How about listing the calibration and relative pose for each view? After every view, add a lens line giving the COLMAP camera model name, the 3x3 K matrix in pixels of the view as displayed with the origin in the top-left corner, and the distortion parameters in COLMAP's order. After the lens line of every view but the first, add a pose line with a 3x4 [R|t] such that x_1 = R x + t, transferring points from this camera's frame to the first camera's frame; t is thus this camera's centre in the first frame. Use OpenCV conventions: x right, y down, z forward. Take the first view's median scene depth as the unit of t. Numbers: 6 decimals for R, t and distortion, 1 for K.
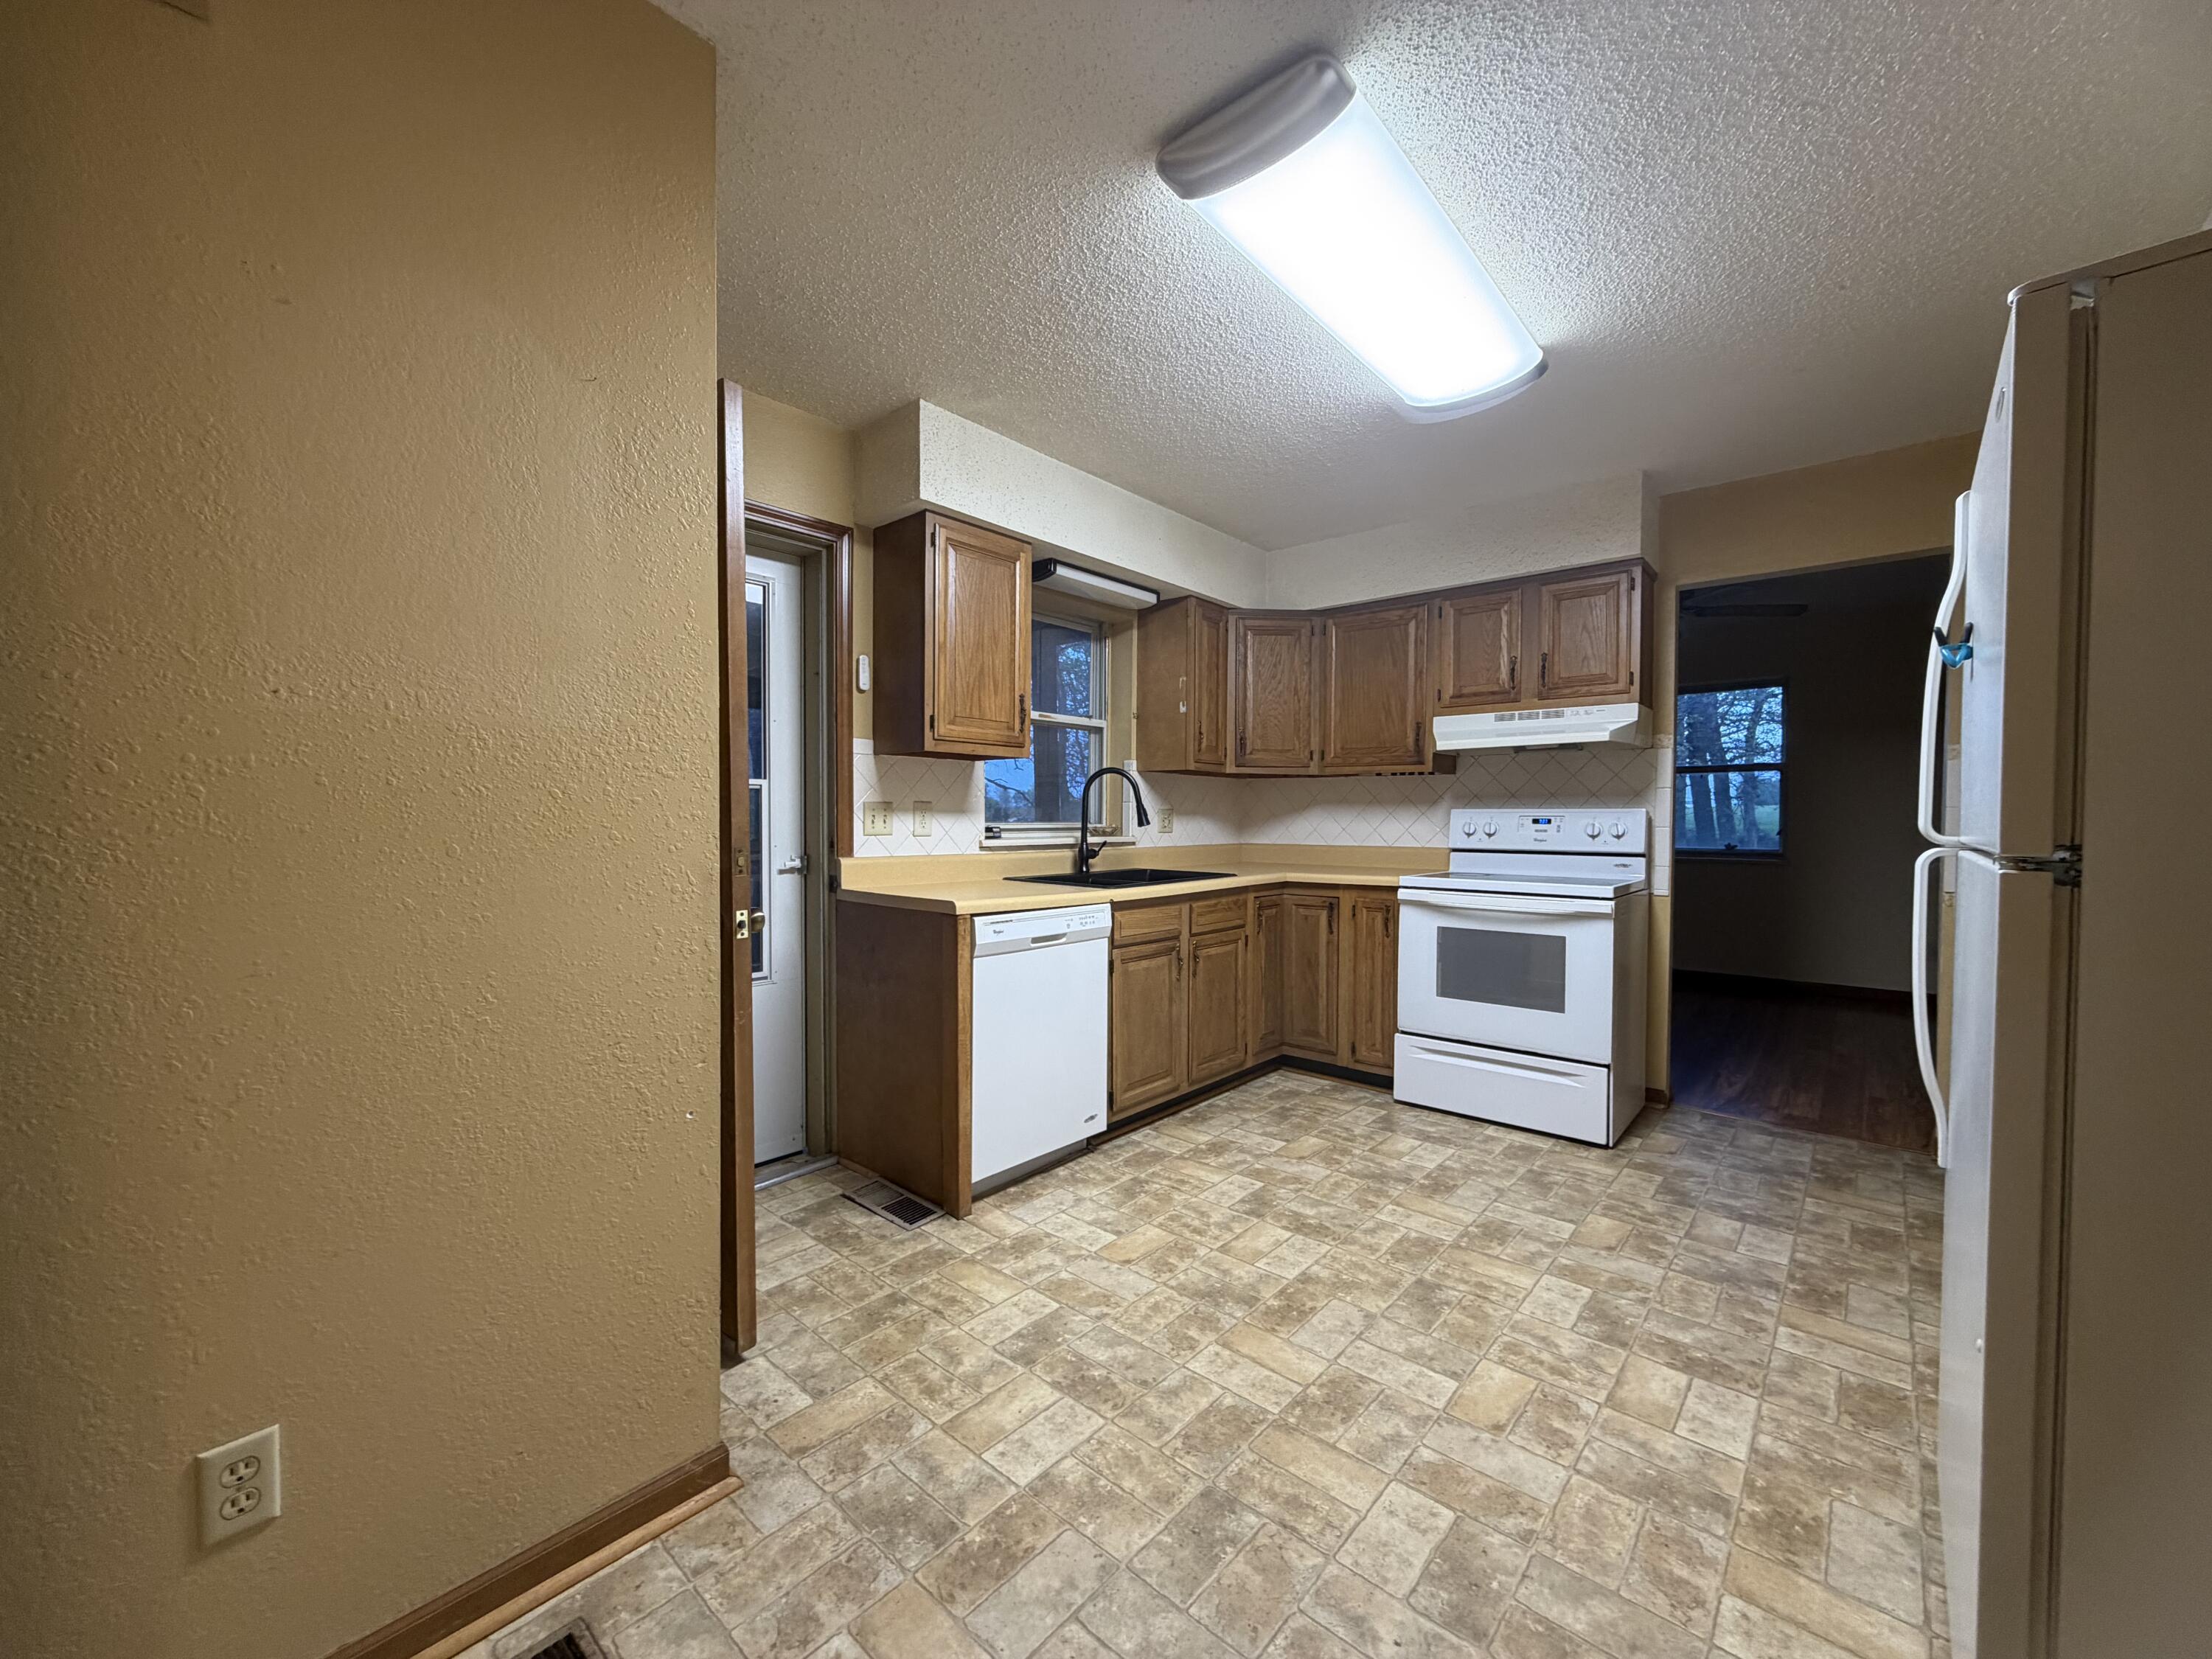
lens RADIAL K [[875.7, 0, 1102.3], [0, 875.7, 836.7], [0, 0, 1]] dist [-0.000401, -0.000014]
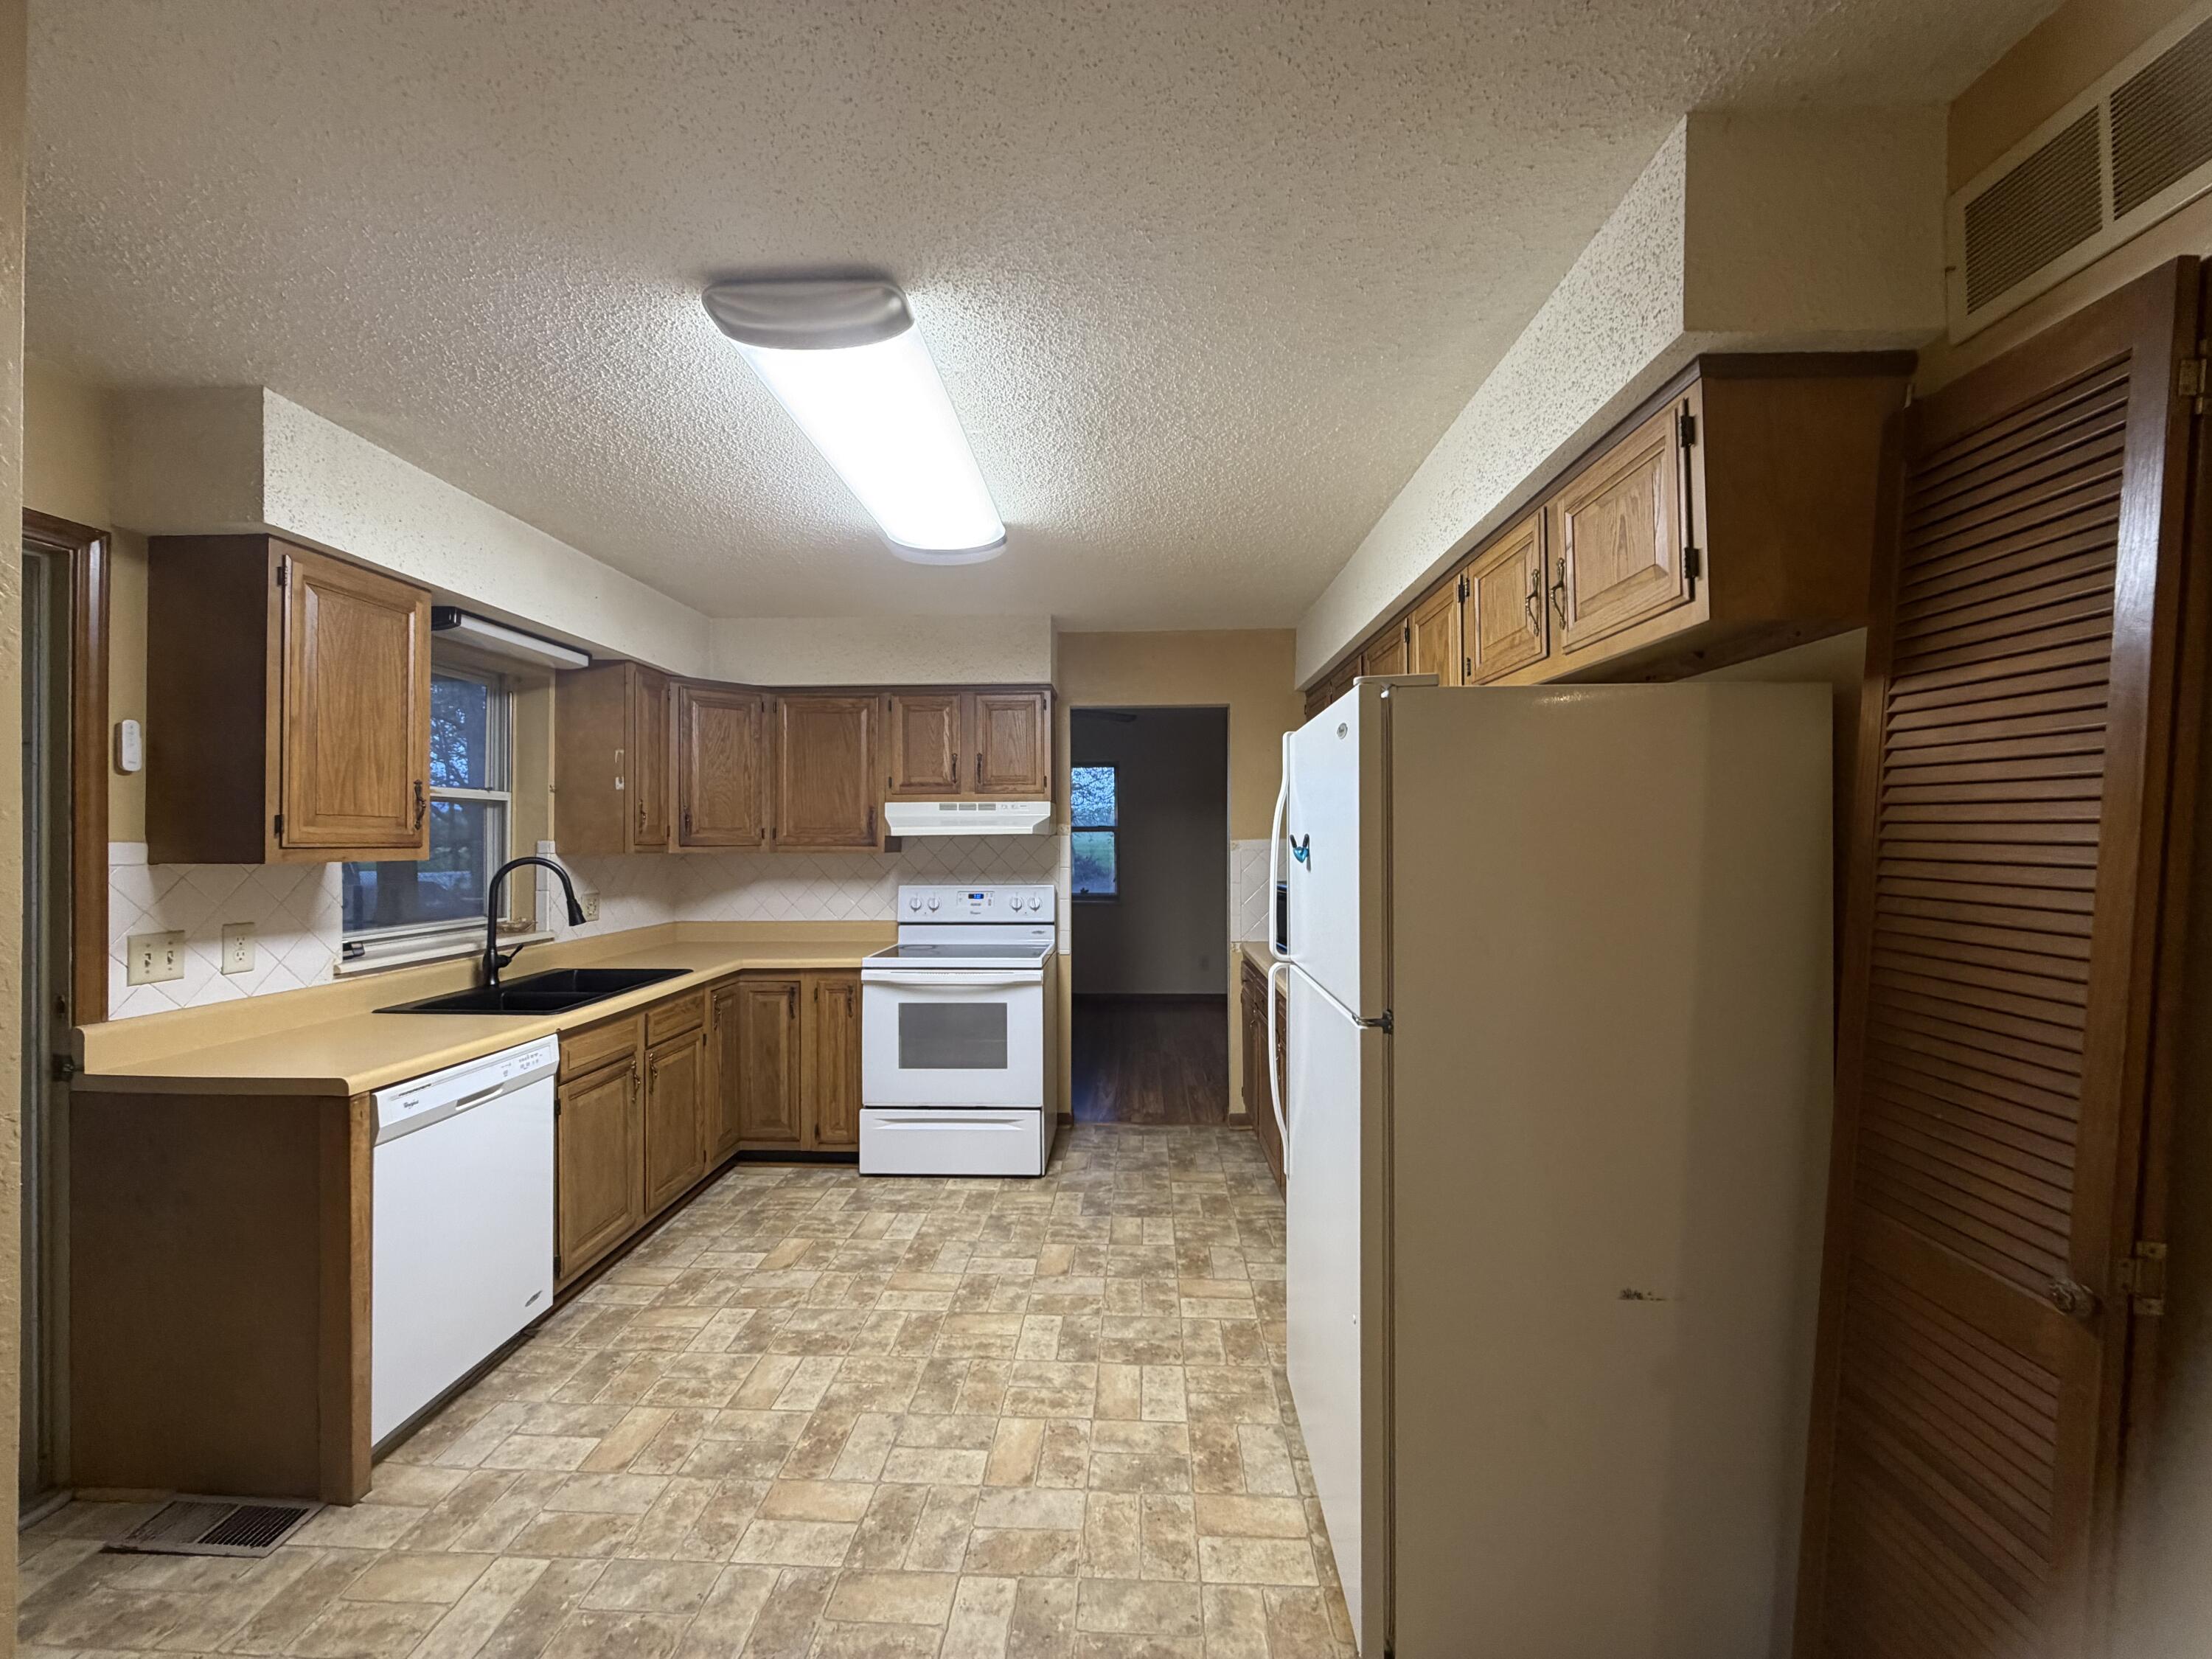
lens RADIAL K [[875.7, 0, 1102.3], [0, 875.7, 836.7], [0, 0, 1]] dist [-0.000401, -0.000014]
pose [[0.777963, -0.003713, 0.628299, -0.114771], [0.020984, 0.999578, -0.020076, -0.088646], [-0.627959, 0.028802, 0.777713, 0.004111]]
